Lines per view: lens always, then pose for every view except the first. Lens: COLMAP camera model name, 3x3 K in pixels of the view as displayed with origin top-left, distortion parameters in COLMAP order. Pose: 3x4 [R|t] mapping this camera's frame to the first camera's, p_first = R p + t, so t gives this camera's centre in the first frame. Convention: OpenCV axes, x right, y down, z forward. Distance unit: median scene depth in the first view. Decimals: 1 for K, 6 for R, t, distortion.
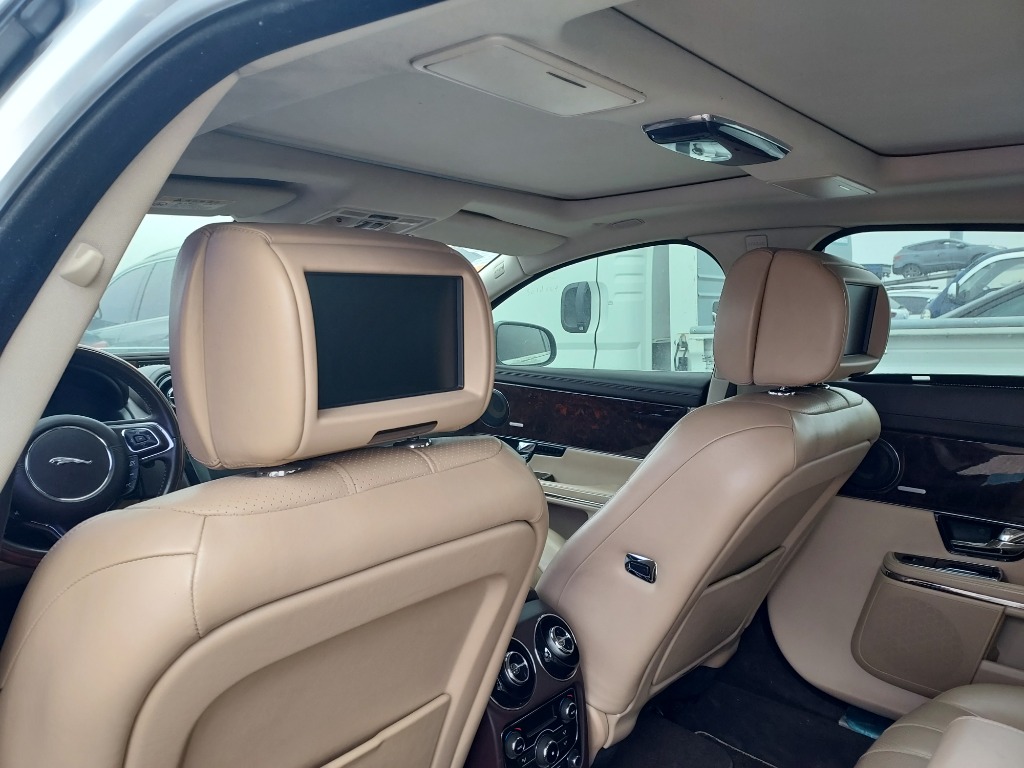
lens RADIAL K [[743.0, 0, 476.4], [0, 743.0, 371.2], [0, 0, 1]] dist [0.037138, -0.027971]
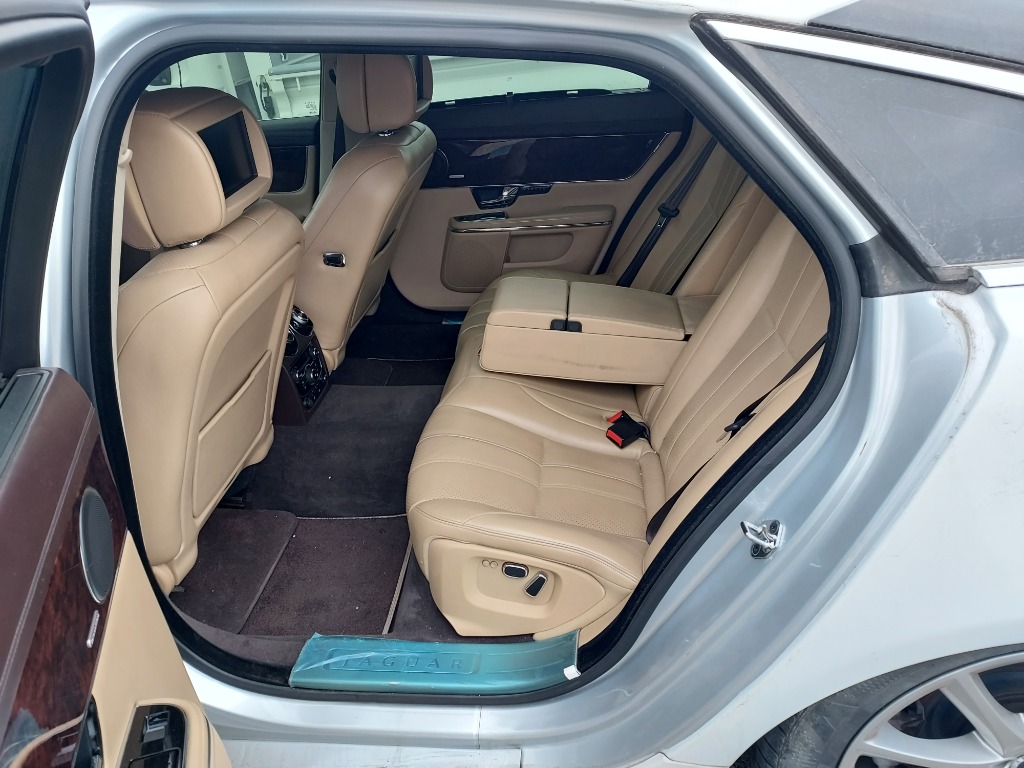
lens RADIAL K [[743.0, 0, 502.5], [0, 743.0, 383.3], [0, 0, 1]] dist [0.037138, -0.027971]
pose [[0.797681, -0.345432, 0.494350, -0.346699], [0.133123, 0.900344, 0.414317, -0.110012], [-0.588204, -0.264683, 0.764172, -0.488224]]
